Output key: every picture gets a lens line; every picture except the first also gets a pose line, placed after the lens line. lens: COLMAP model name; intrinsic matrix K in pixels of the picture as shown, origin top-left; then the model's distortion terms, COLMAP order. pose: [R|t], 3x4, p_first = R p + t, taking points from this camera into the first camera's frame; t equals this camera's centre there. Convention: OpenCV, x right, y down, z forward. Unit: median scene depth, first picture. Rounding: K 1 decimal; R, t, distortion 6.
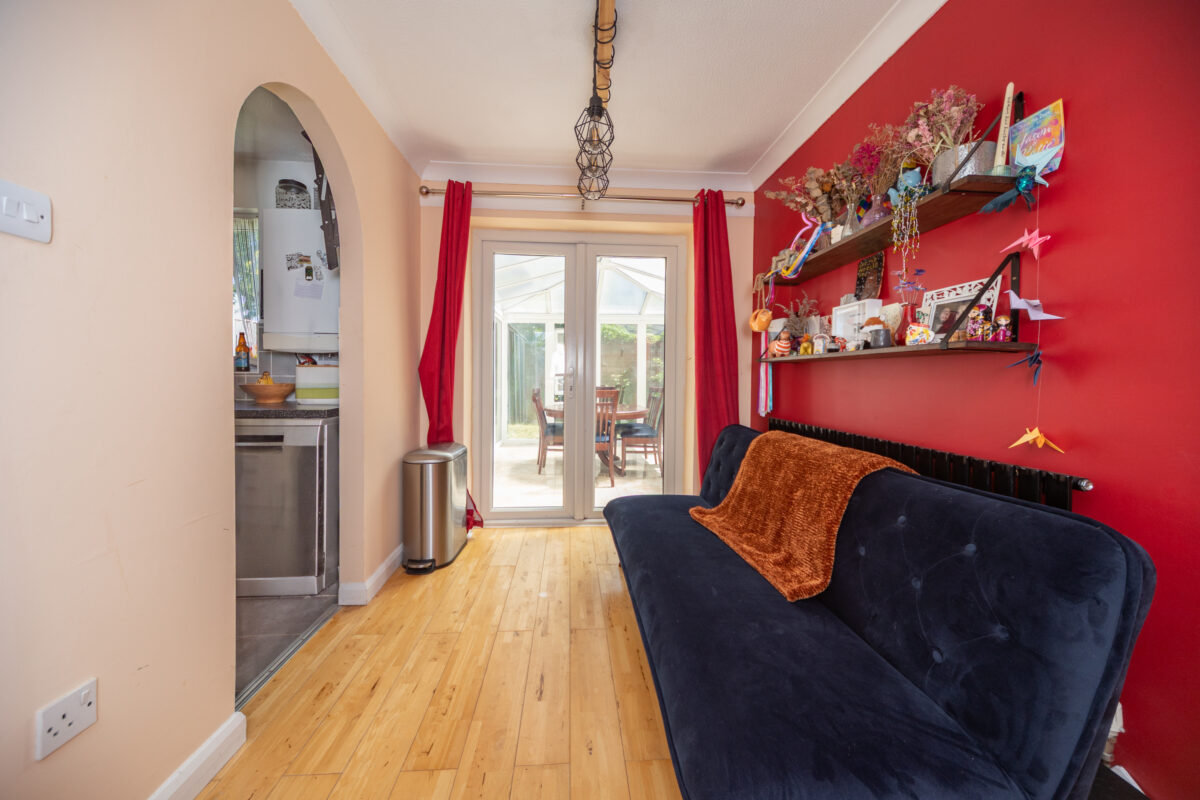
lens RADIAL K [[409.0, 0, 597.2], [0, 409.0, 384.0], [0, 0, 1]] dist [0.000089, -0.000007]
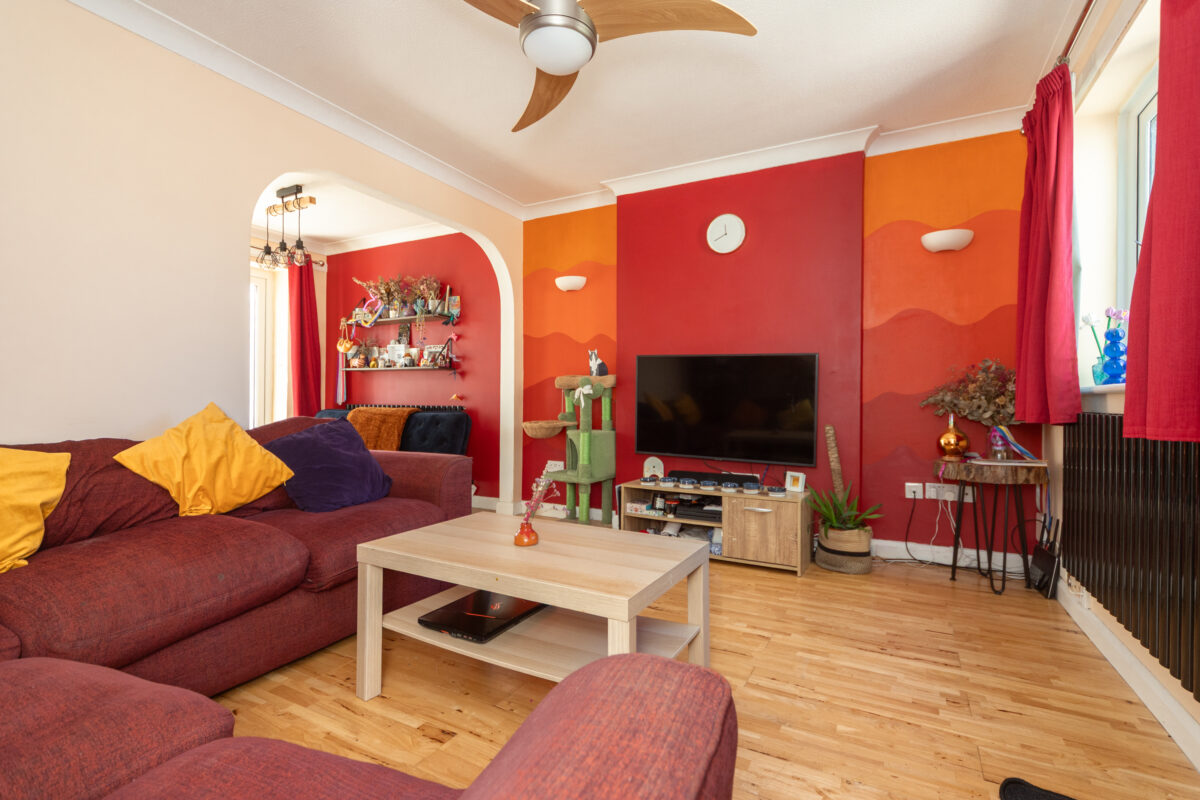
lens RADIAL K [[552.7, 0, 600.0], [0, 552.7, 400.0], [0, 0, 1]] dist [0.000201, 0.000006]
pose [[0.529109, -0.003825, 0.848545, -1.543092], [0.009904, 0.999950, -0.001668, 0.130226], [-0.848496, 0.009287, 0.529120, -1.736038]]
